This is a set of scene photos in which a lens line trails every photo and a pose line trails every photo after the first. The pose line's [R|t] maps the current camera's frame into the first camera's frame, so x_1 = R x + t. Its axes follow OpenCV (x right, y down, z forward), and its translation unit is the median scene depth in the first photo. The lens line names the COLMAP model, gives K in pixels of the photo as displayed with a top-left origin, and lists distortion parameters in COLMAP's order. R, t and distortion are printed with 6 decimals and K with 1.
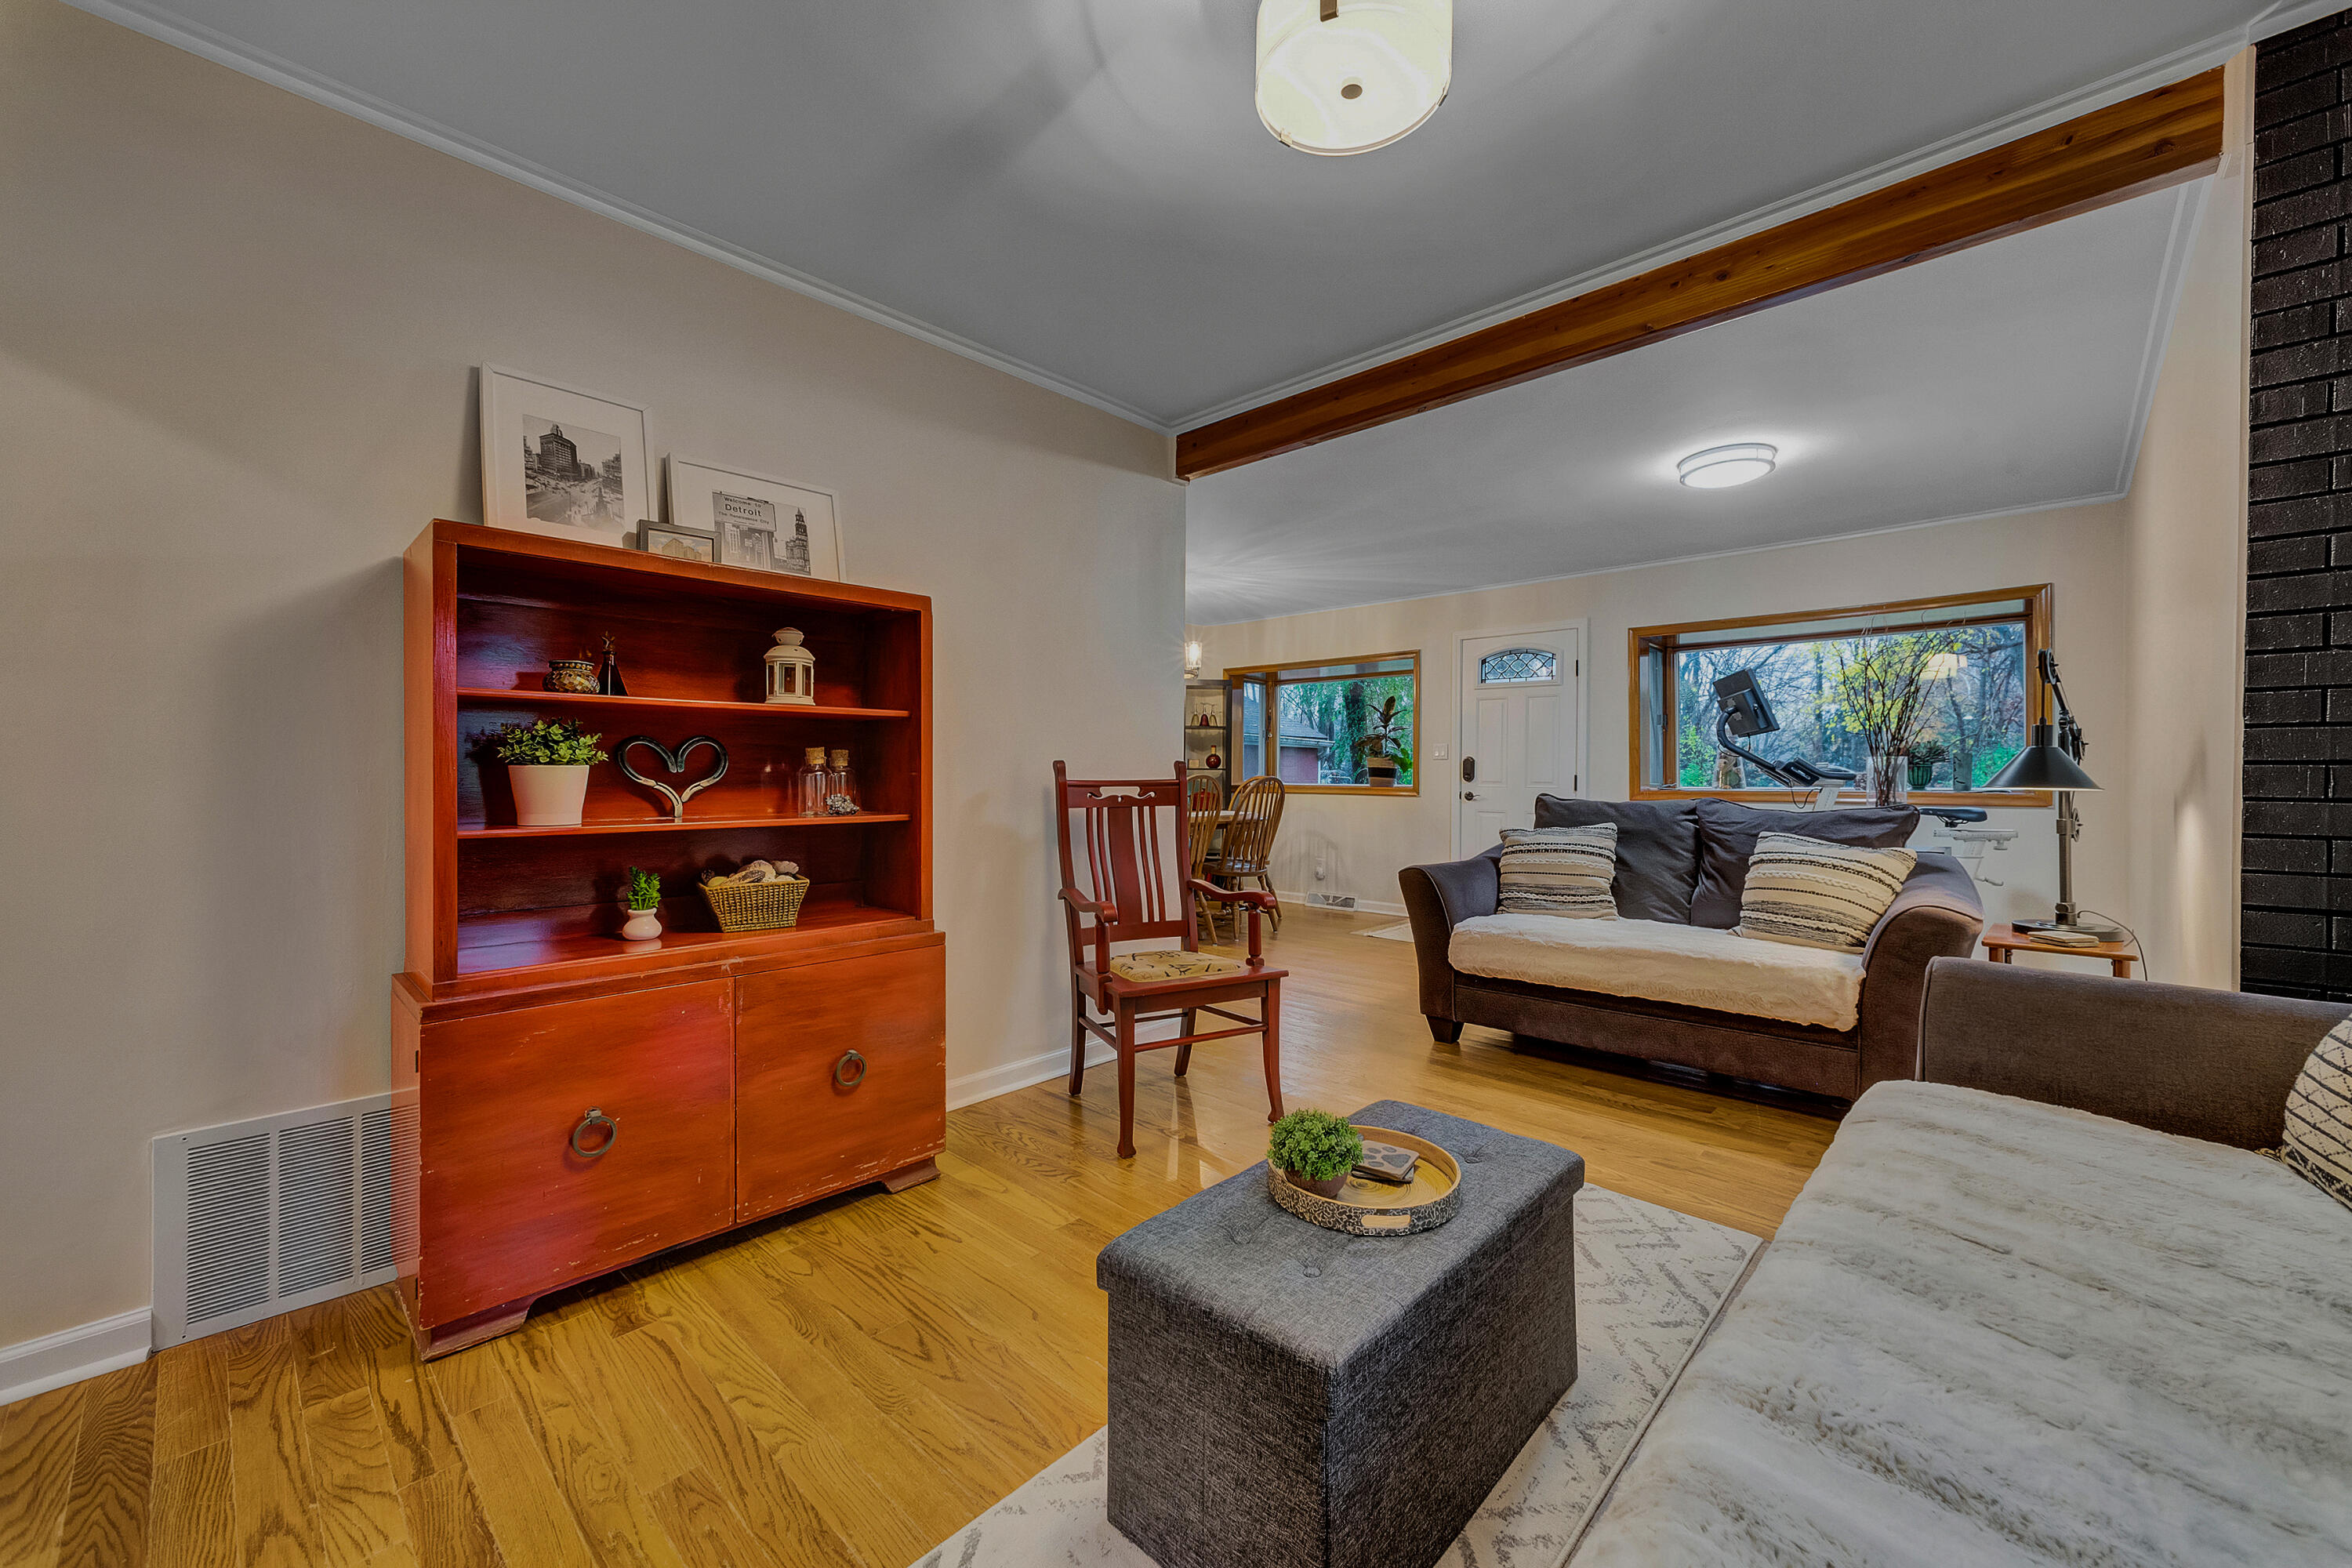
lens RADIAL K [[918.8, 0, 1170.6], [0, 918.8, 773.6], [0, 0, 1]] dist [0.000856, -0.000118]
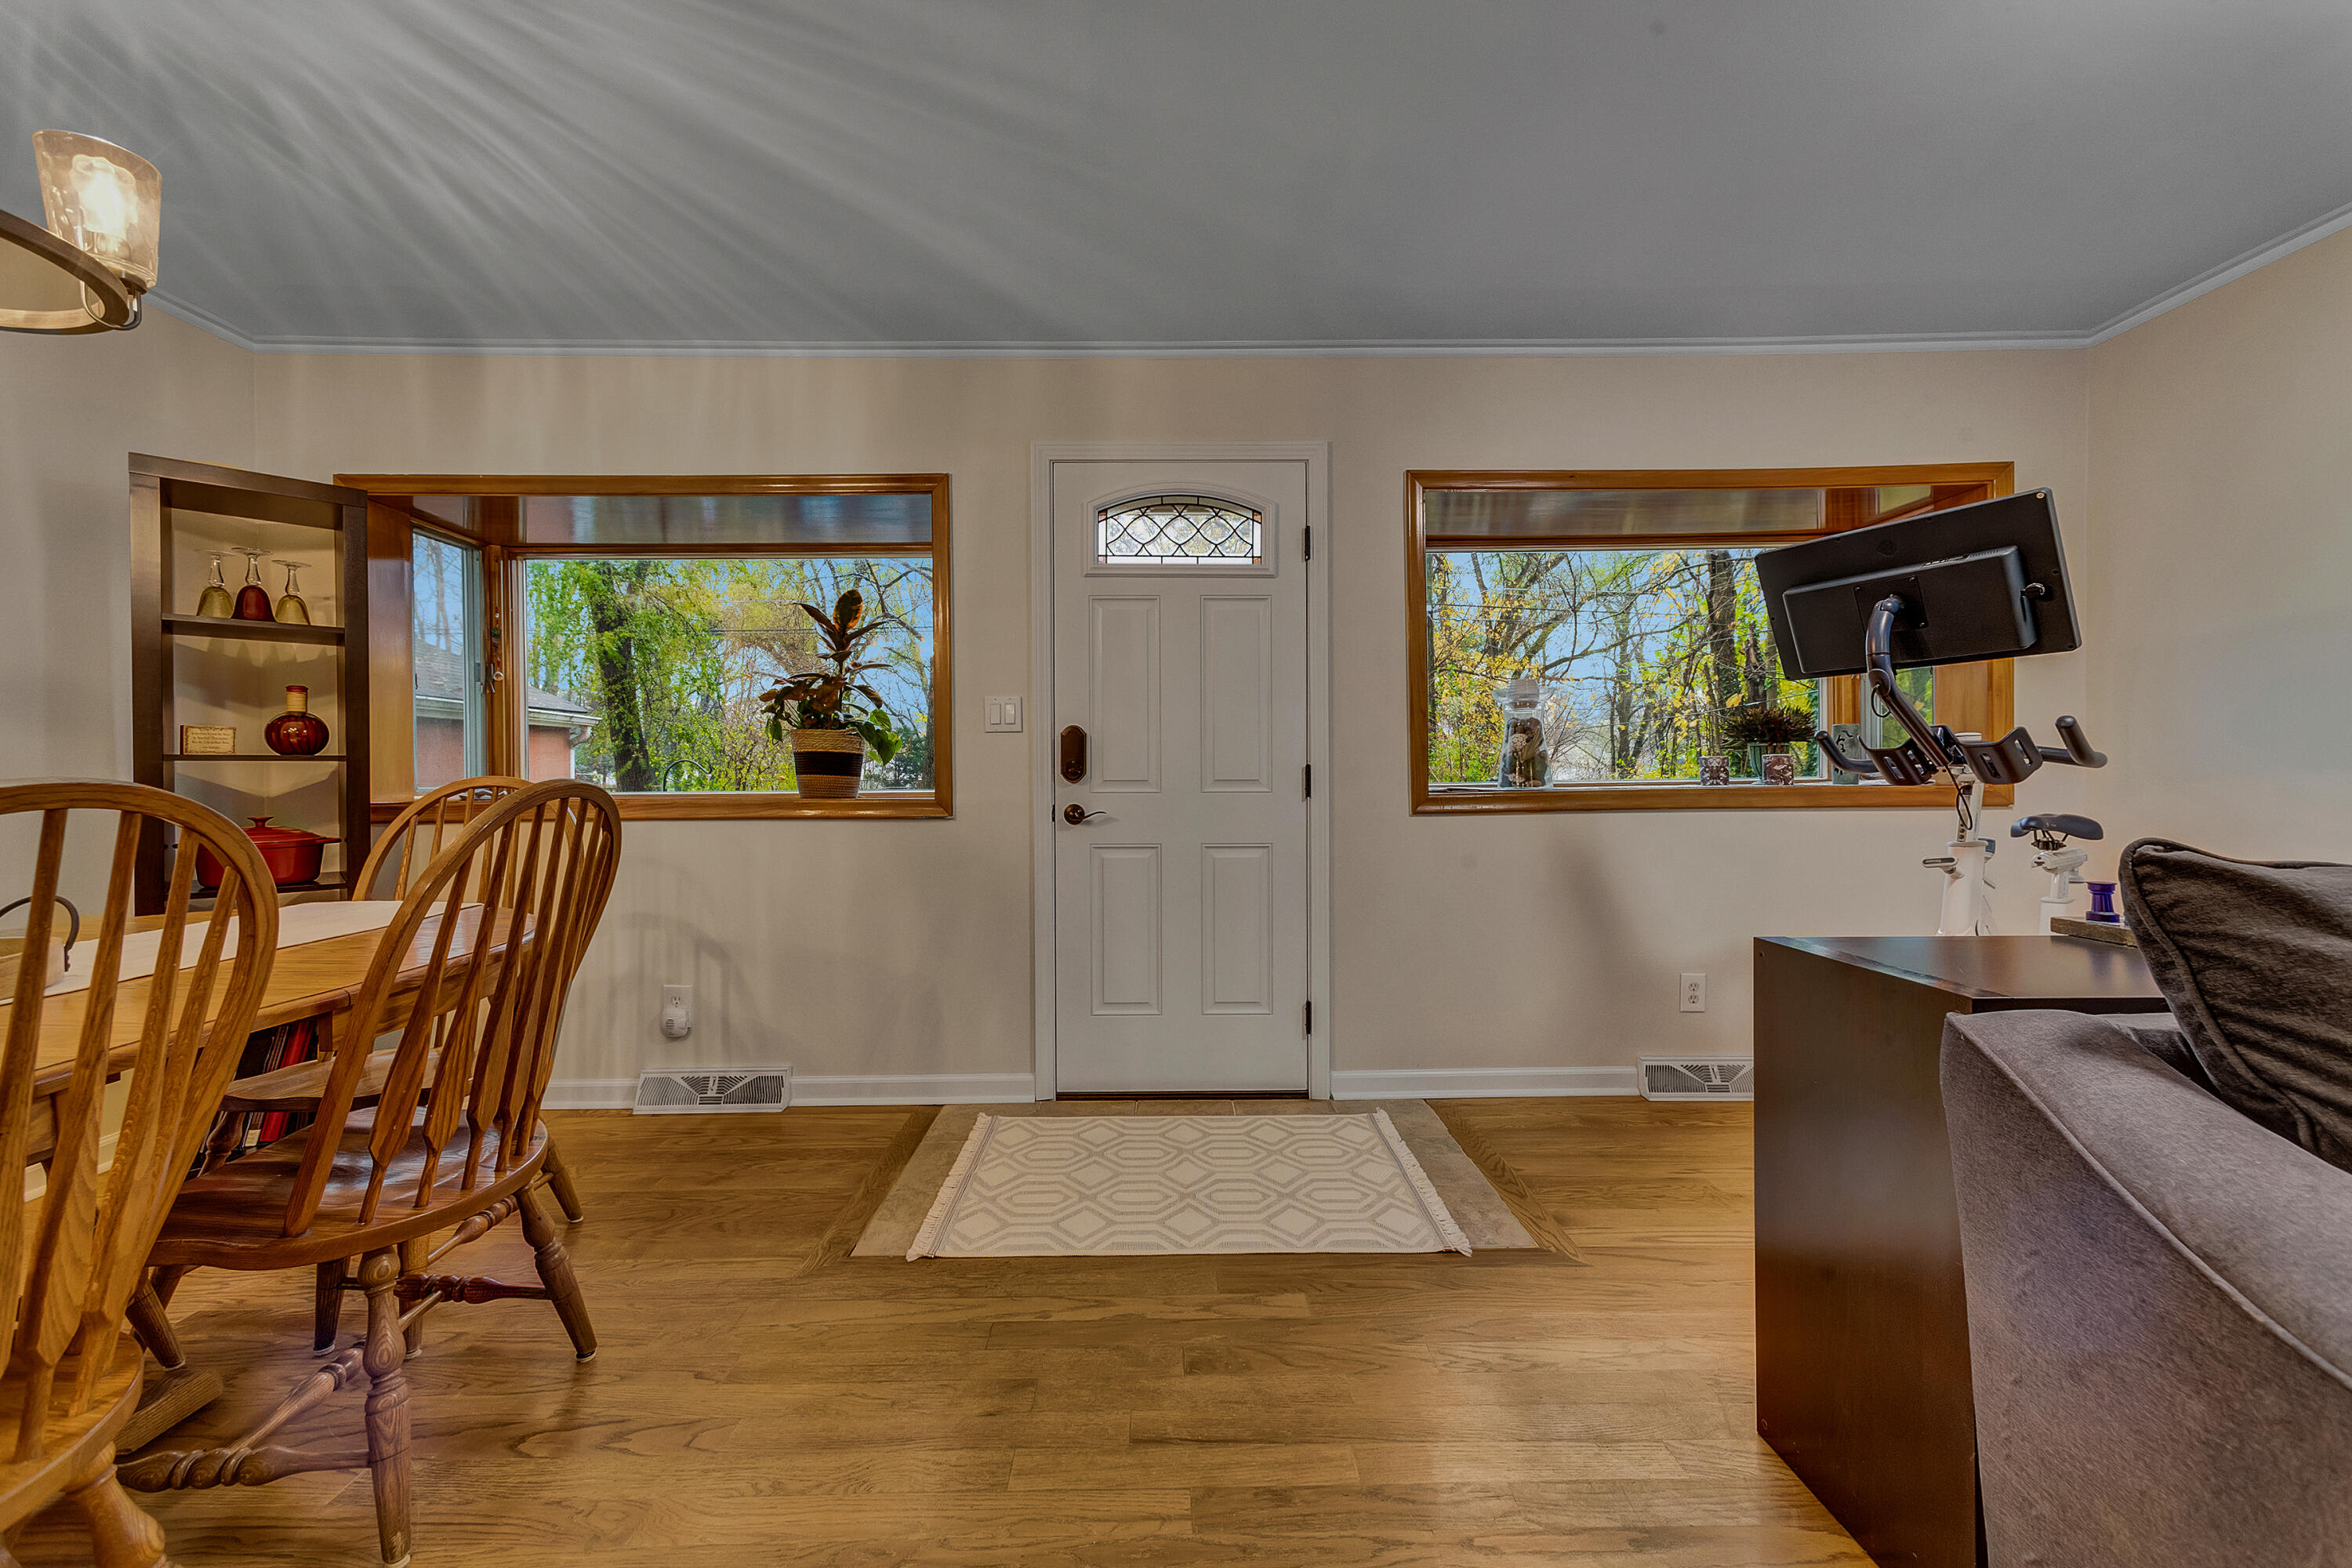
lens RADIAL K [[913.8, 0, 1178.5], [0, 913.8, 778.8], [0, 0, 1]] dist [0.003634, 0.000205]
pose [[0.710980, -0.018513, 0.702969, 0.042785], [0.009463, 0.999815, 0.016759, 0.000207], [-0.703149, -0.005264, 0.711023, 0.577241]]
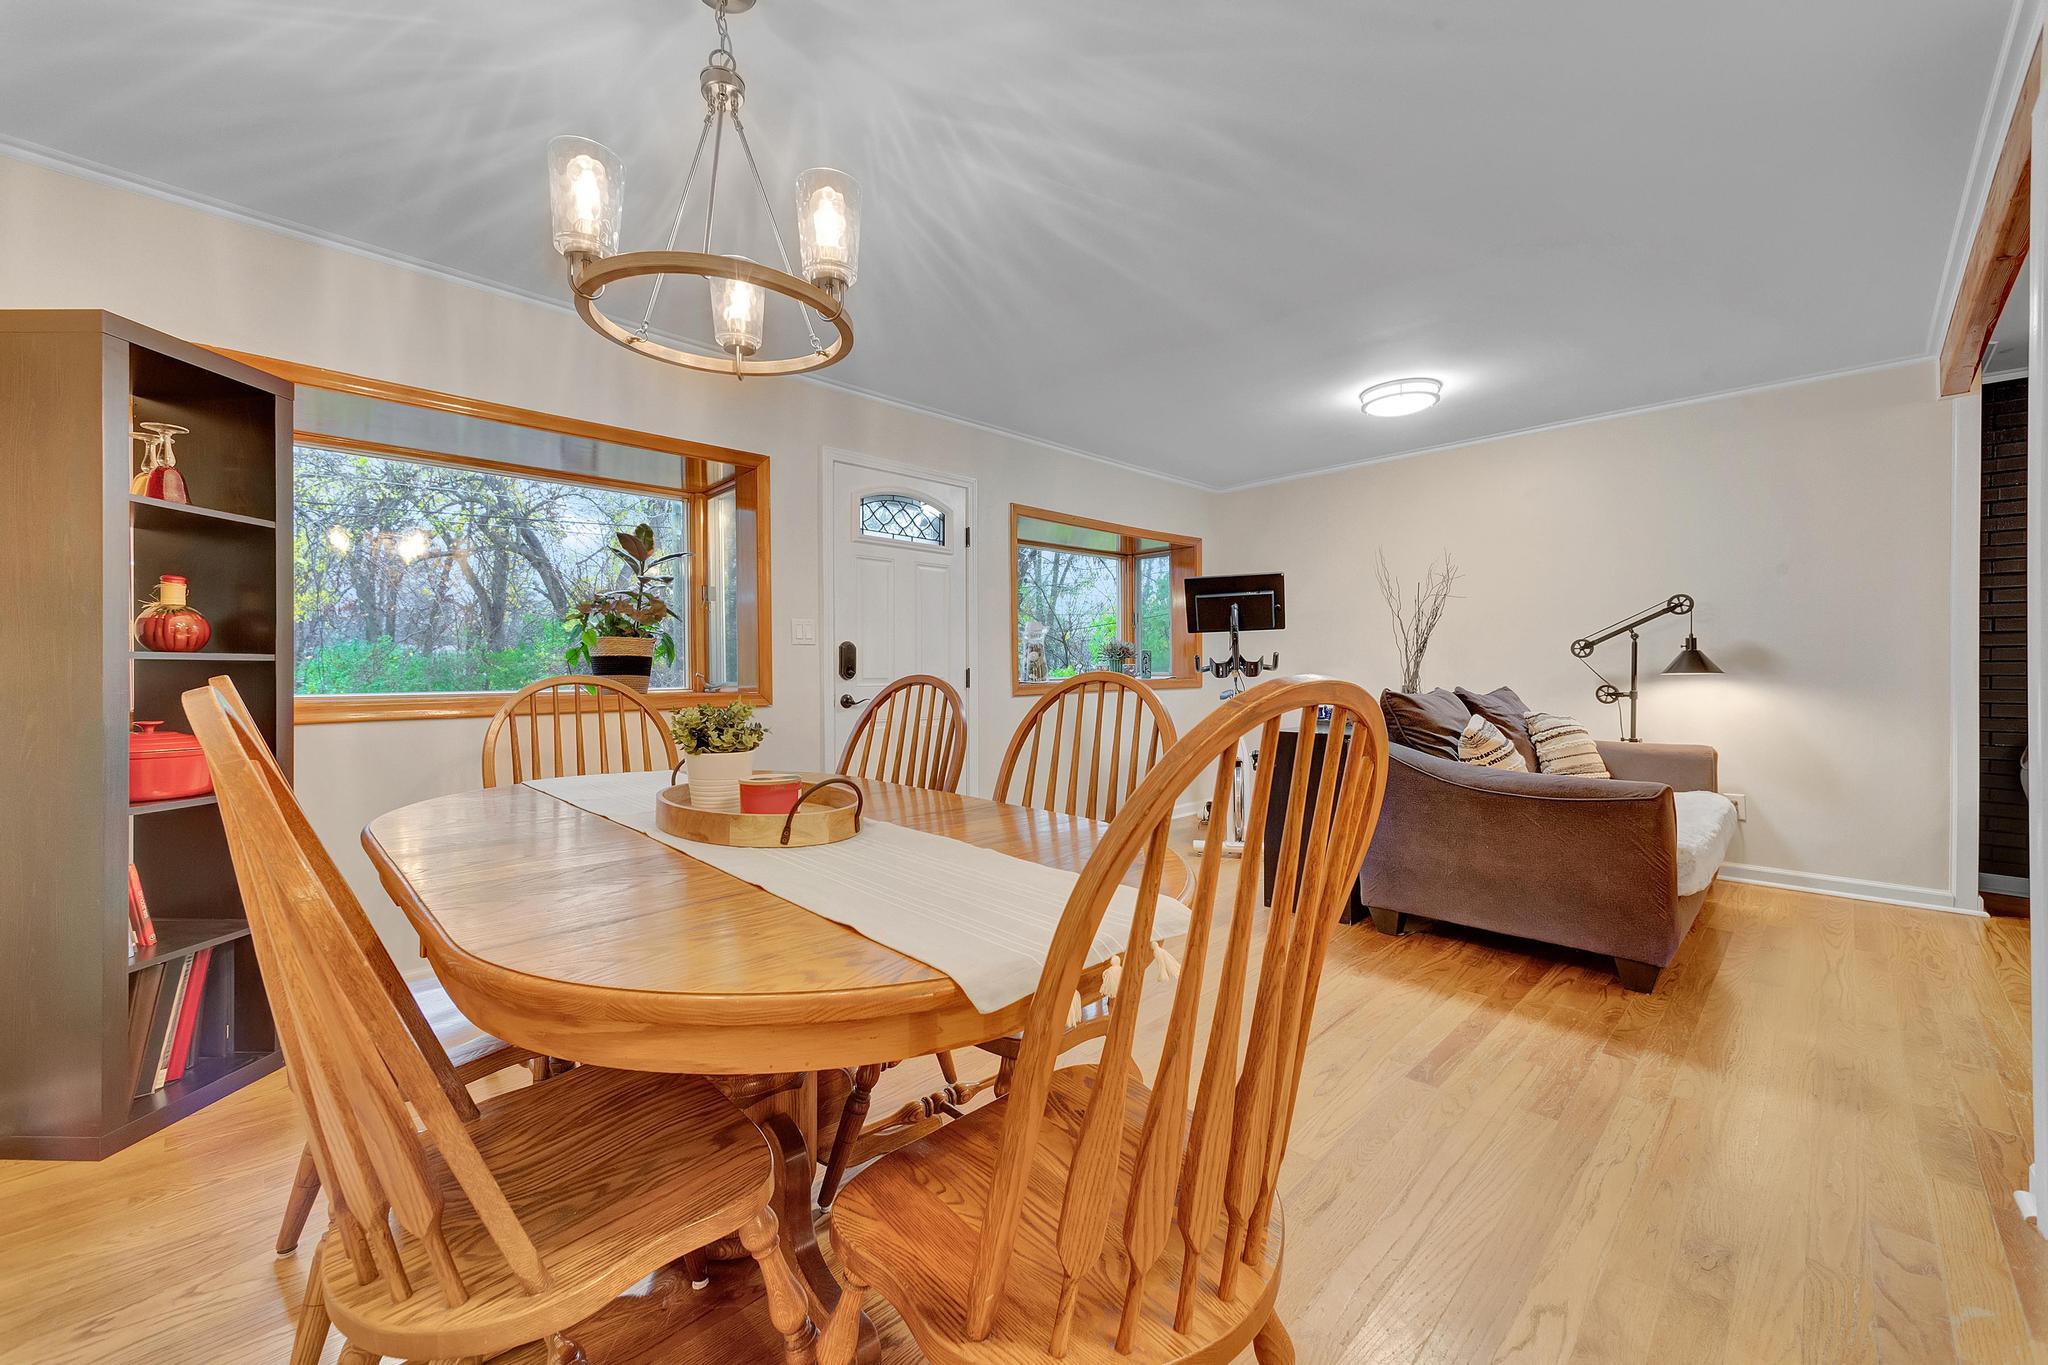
lens RADIAL K [[800.0, 0, 1019.3], [0, 800.0, 673.4], [0, 0, 1]] dist [0.000856, -0.000118]
pose [[0.026100, -0.010833, 0.999601, -0.221583], [0.003233, 0.999937, 0.010752, -0.001310], [-0.999654, 0.002951, 0.026133, 0.766812]]
